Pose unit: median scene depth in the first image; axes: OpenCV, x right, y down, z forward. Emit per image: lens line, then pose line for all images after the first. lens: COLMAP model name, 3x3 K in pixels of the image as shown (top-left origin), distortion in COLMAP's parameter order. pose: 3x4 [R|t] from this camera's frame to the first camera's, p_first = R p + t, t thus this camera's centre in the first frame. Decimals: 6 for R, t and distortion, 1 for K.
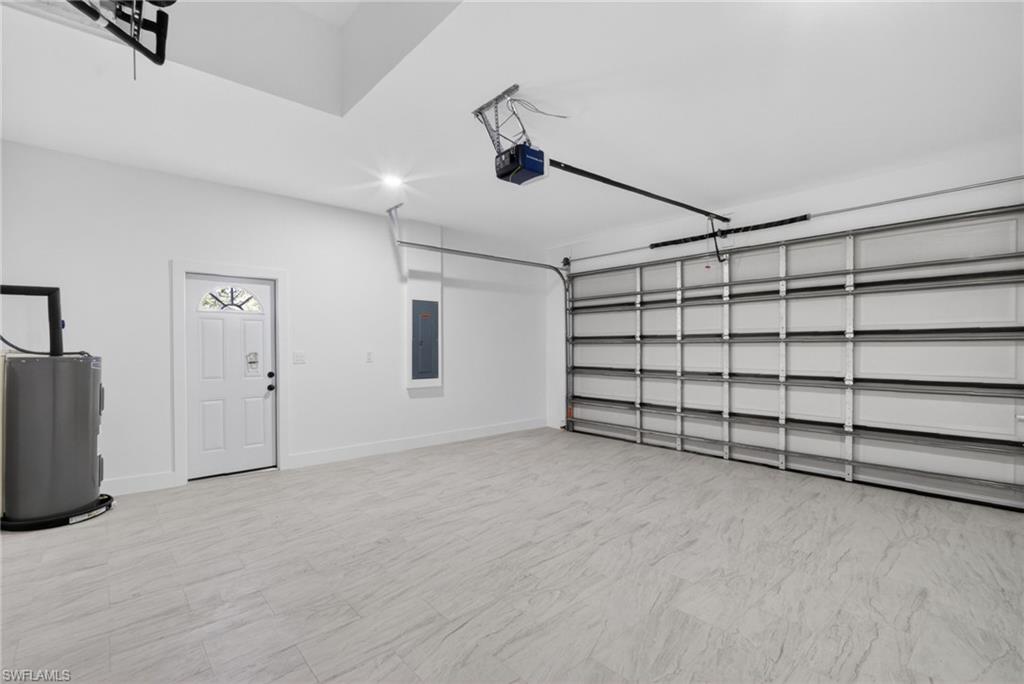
lens RADIAL K [[469.2, 0, 511.2], [0, 469.2, 345.3], [0, 0, 1]] dist [0.001560, 0.000085]
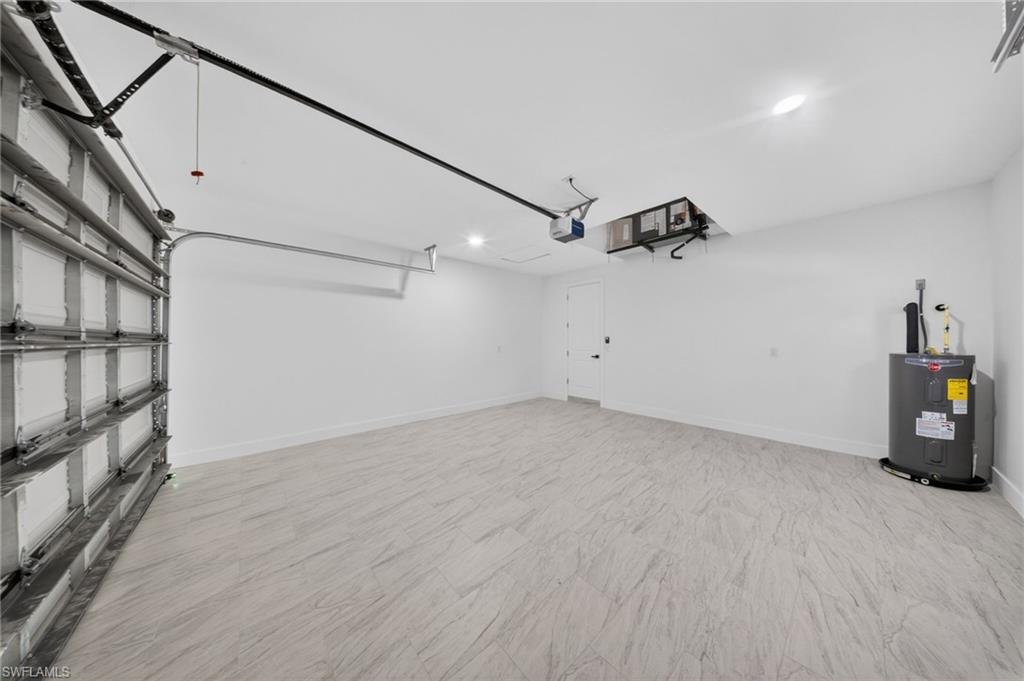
lens RADIAL K [[302.3, 0, 513.3], [0, 302.3, 342.7], [0, 0, 1]] dist [0.000133, 0.000003]
pose [[-0.999991, 0.004322, 0.000562, 0.183910], [0.004322, 0.999990, 0.001315, -0.013519], [-0.000556, 0.001317, -0.999999, 1.836325]]
